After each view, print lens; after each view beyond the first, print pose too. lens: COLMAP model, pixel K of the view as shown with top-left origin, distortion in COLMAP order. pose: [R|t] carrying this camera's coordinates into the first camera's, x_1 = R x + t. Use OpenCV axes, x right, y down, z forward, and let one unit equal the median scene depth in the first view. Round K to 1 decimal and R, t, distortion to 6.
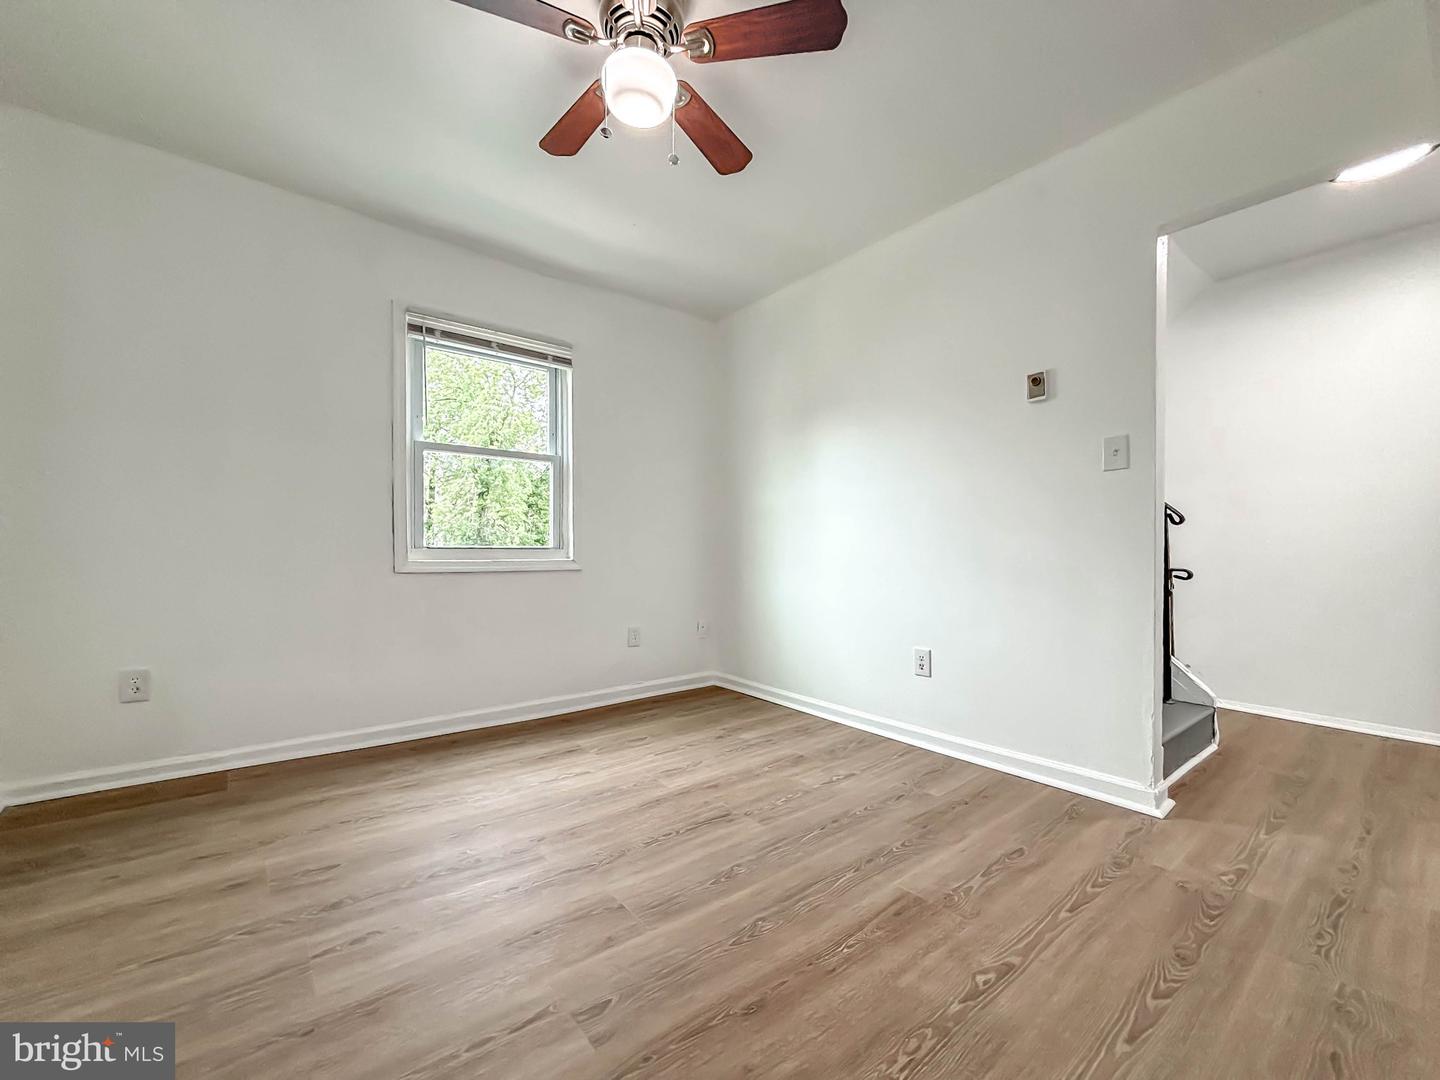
lens RADIAL K [[606.0, 0, 737.9], [0, 606.0, 548.9], [0, 0, 1]] dist [0.003020, 0.000566]
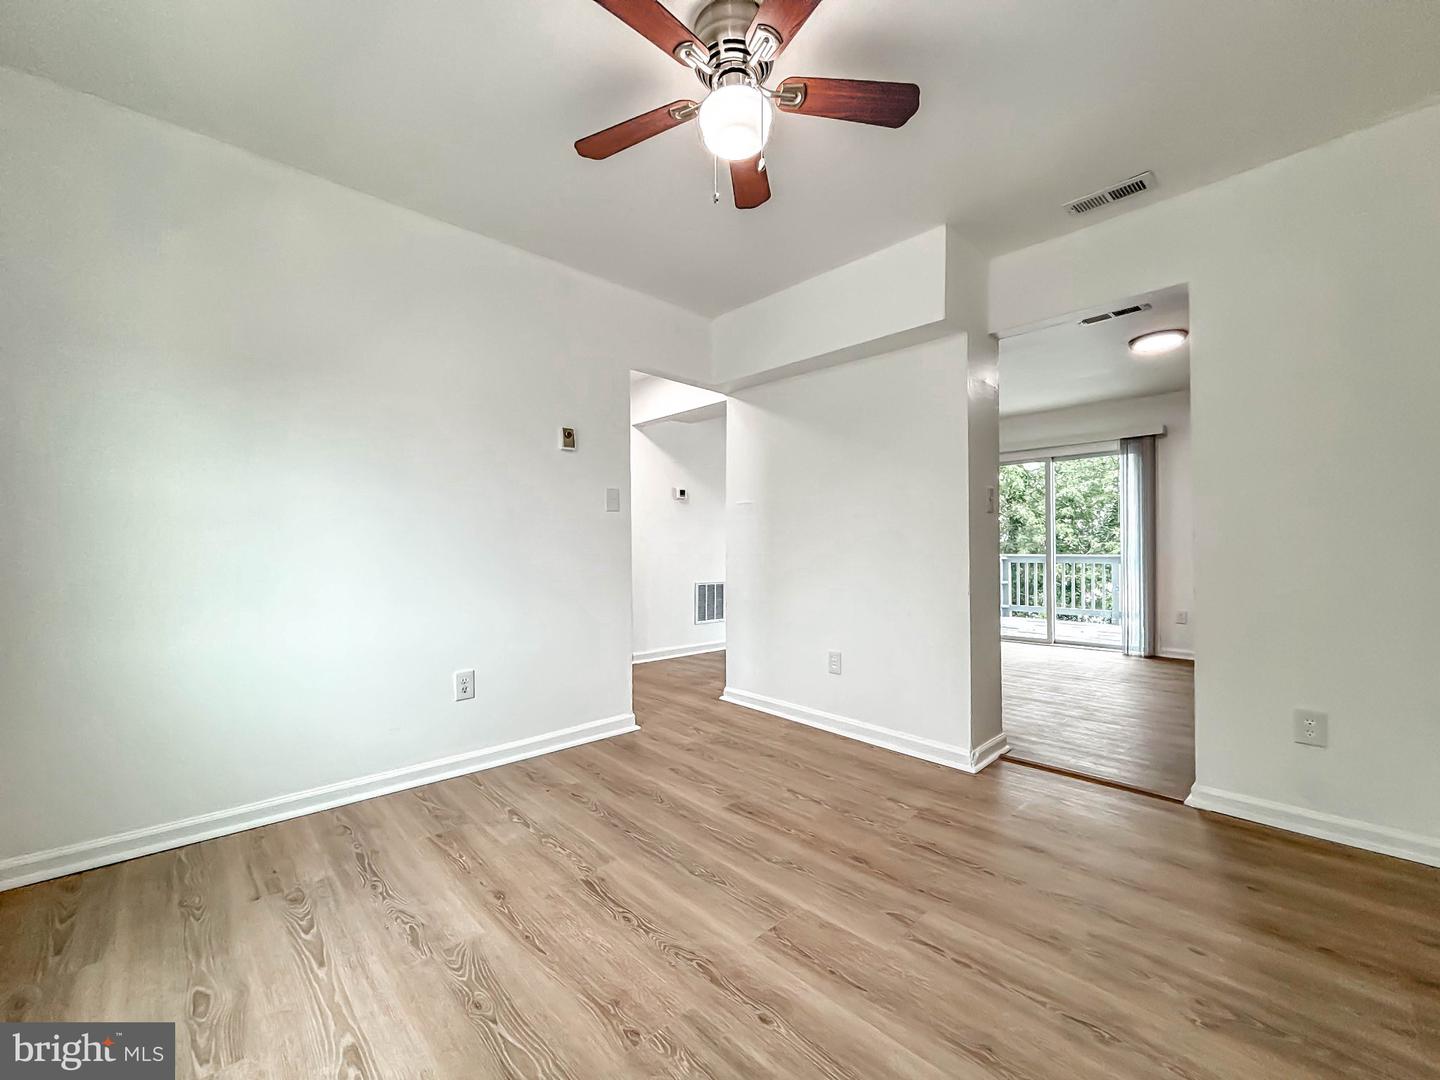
lens RADIAL K [[606.0, 0, 726.3], [0, 606.0, 537.5], [0, 0, 1]] dist [0.003020, 0.000566]
pose [[-0.080470, 0.011057, 0.996696, -0.858011], [0.004886, 0.999931, -0.010698, -0.045823], [-0.996745, 0.004009, -0.080519, 0.814842]]
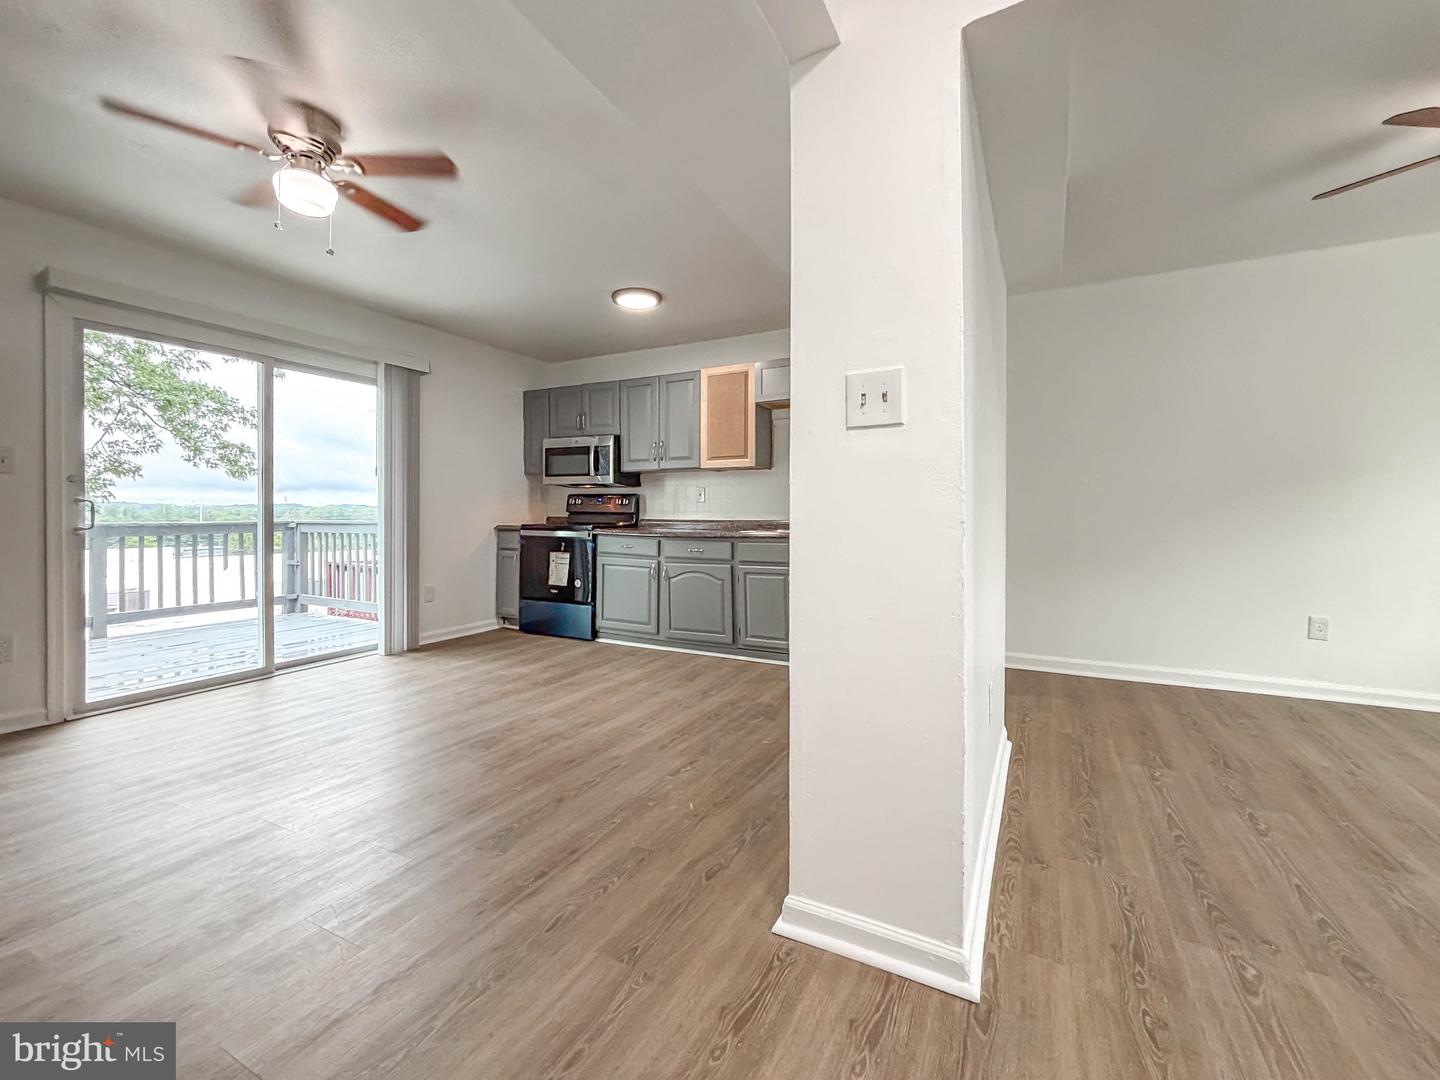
lens RADIAL K [[606.0, 0, 722.9], [0, 606.0, 539.0], [0, 0, 1]] dist [0.003020, 0.000566]
pose [[-0.921432, 0.009937, -0.388412, 1.326251], [-0.011239, 0.998573, 0.052209, -0.047019], [0.388376, 0.052472, -0.920006, 1.089103]]
